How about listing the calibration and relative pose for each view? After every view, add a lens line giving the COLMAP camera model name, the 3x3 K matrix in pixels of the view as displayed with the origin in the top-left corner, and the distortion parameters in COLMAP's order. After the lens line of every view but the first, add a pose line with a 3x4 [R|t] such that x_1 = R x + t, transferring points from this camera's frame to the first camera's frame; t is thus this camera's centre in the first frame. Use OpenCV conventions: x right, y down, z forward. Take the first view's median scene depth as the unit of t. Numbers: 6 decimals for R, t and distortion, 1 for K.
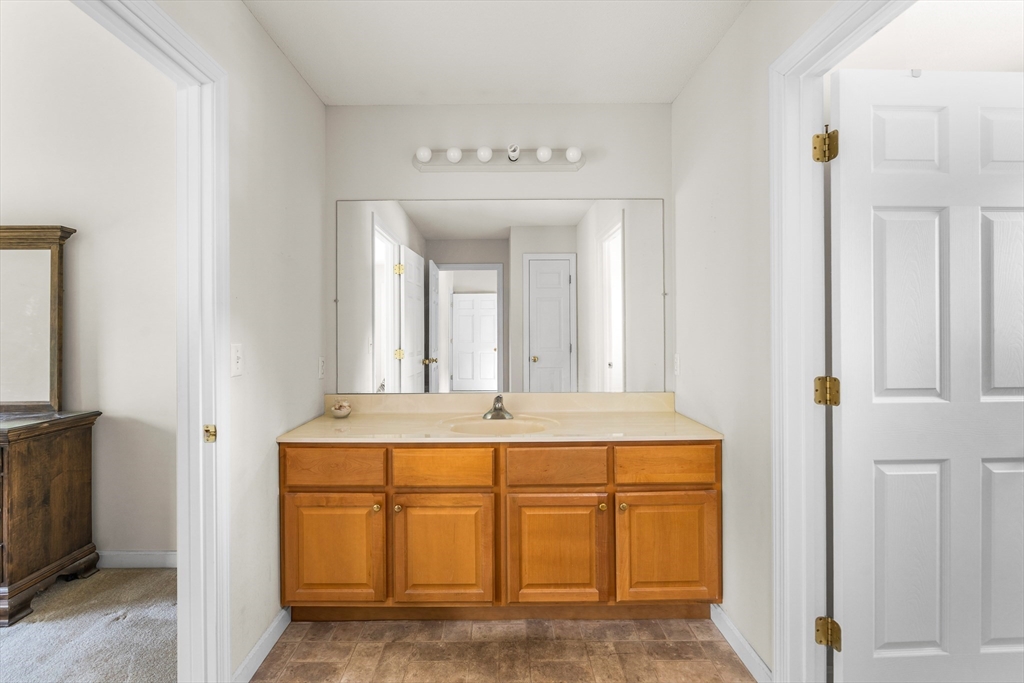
lens RADIAL K [[463.9, 0, 502.6], [0, 463.9, 332.9], [0, 0, 1]] dist [-0.007213, 0.002946]
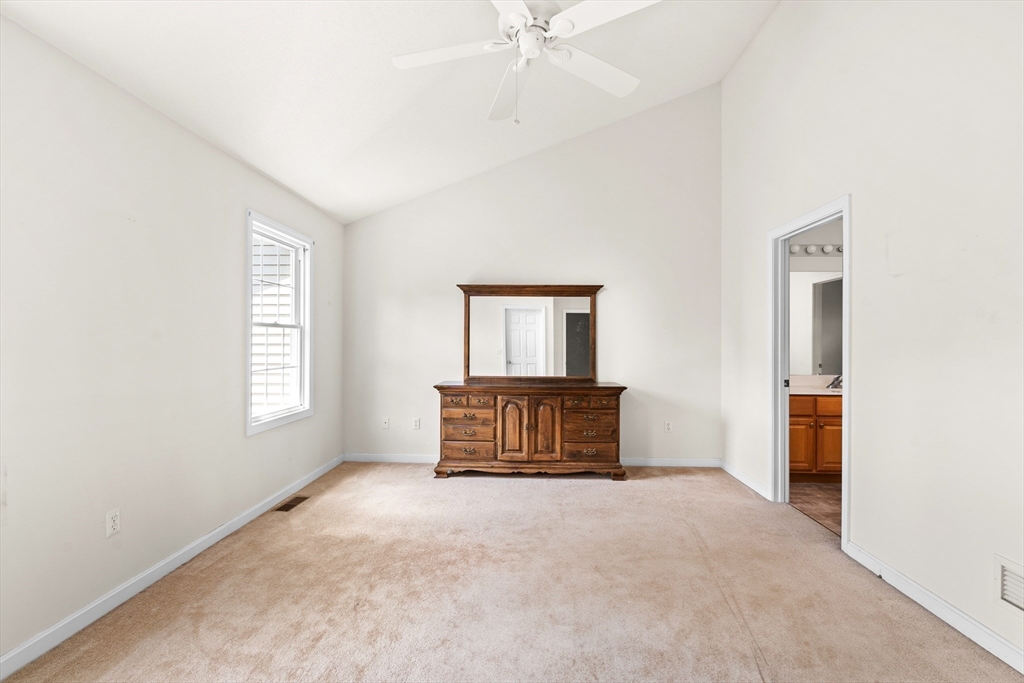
lens RADIAL K [[463.9, 0, 515.7], [0, 463.9, 338.4], [0, 0, 1]] dist [-0.007213, 0.002946]
pose [[0.999289, 0.008524, -0.036726, -1.533632], [-0.008667, 0.999955, -0.003748, 0.001362], [0.036693, 0.004064, 0.999318, -1.156857]]
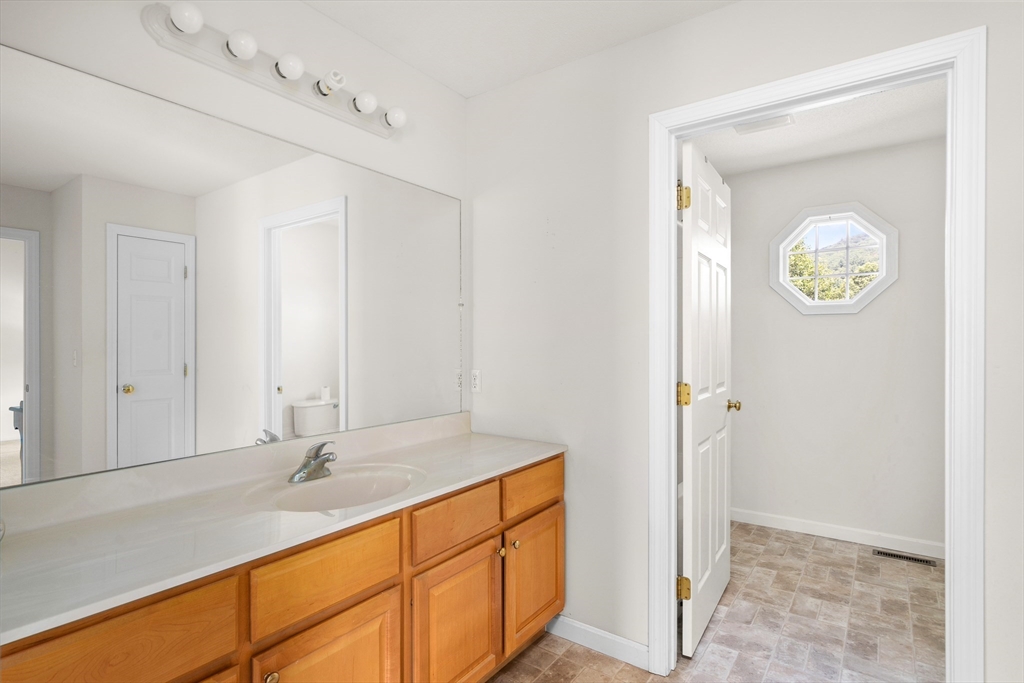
lens RADIAL K [[512.5, 0, 495.3], [0, 512.5, 345.4], [0, 0, 1]] dist [-0.002303, -0.000627]
pose [[0.599693, 0.001733, 0.800228, -0.533315], [0.002602, 0.999988, -0.004115, 0.000255], [-0.800226, 0.004550, 0.599681, 0.437507]]
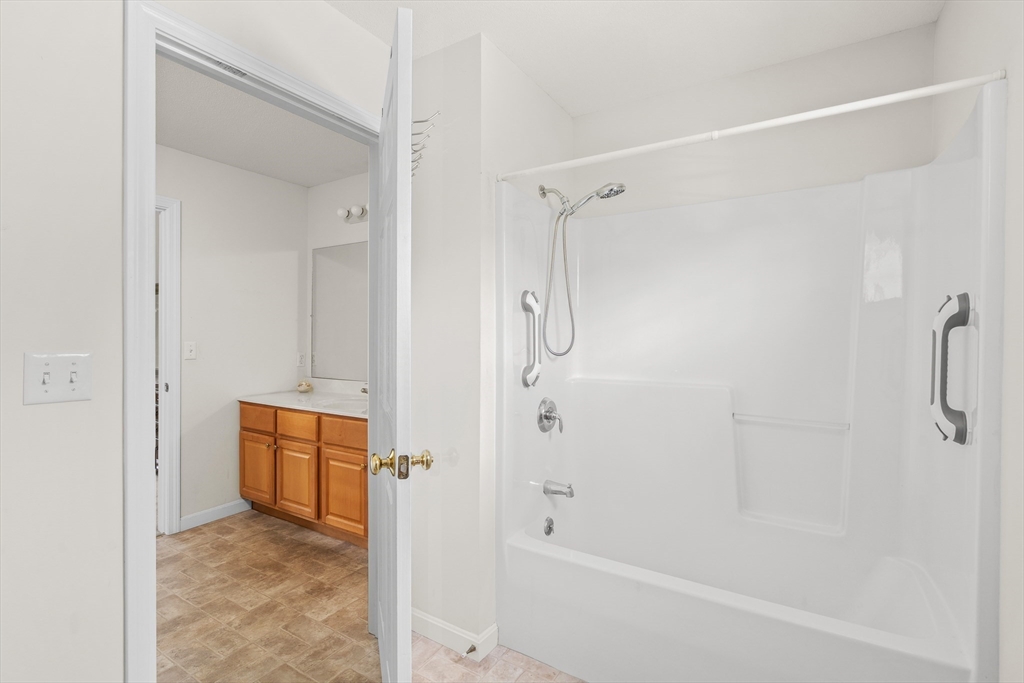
lens RADIAL K [[463.9, 0, 495.0], [0, 463.9, 336.9], [0, 0, 1]] dist [-0.007213, 0.002946]
pose [[0.848470, 0.007285, -0.529194, 1.234863], [-0.004368, 0.999968, 0.006763, -0.014045], [0.529226, -0.003427, 0.848474, 0.052035]]
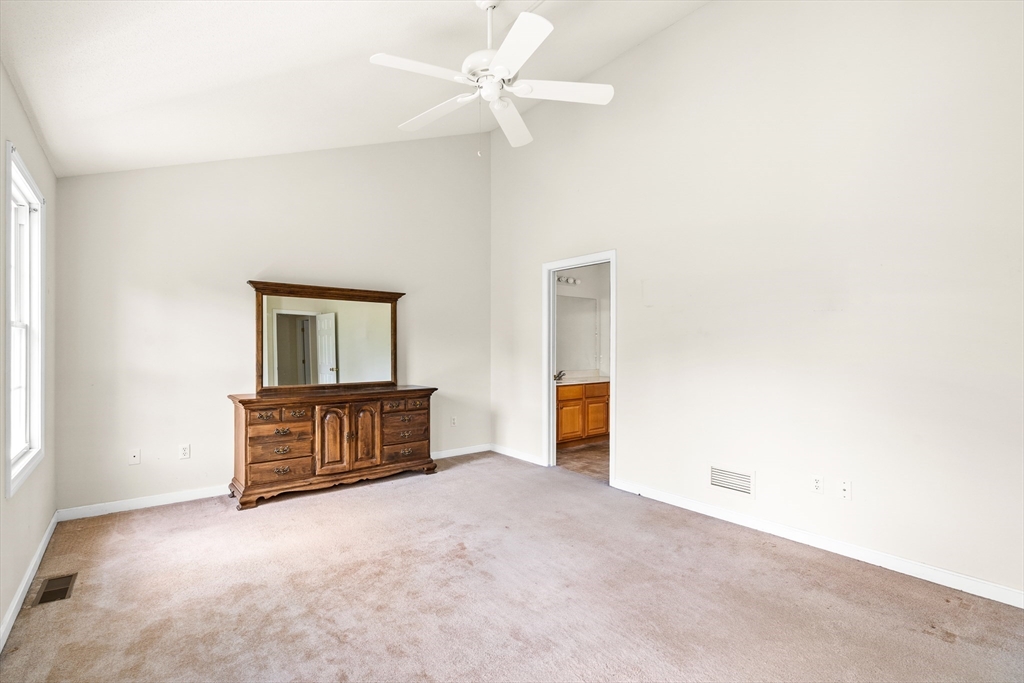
lens RADIAL K [[463.9, 0, 509.3], [0, 463.9, 345.7], [0, 0, 1]] dist [-0.007213, 0.002946]
pose [[0.781965, 0.008278, 0.623267, -2.291958], [-0.007482, 0.999964, -0.003895, 0.002570], [-0.623277, -0.001617, 0.781999, -1.079130]]
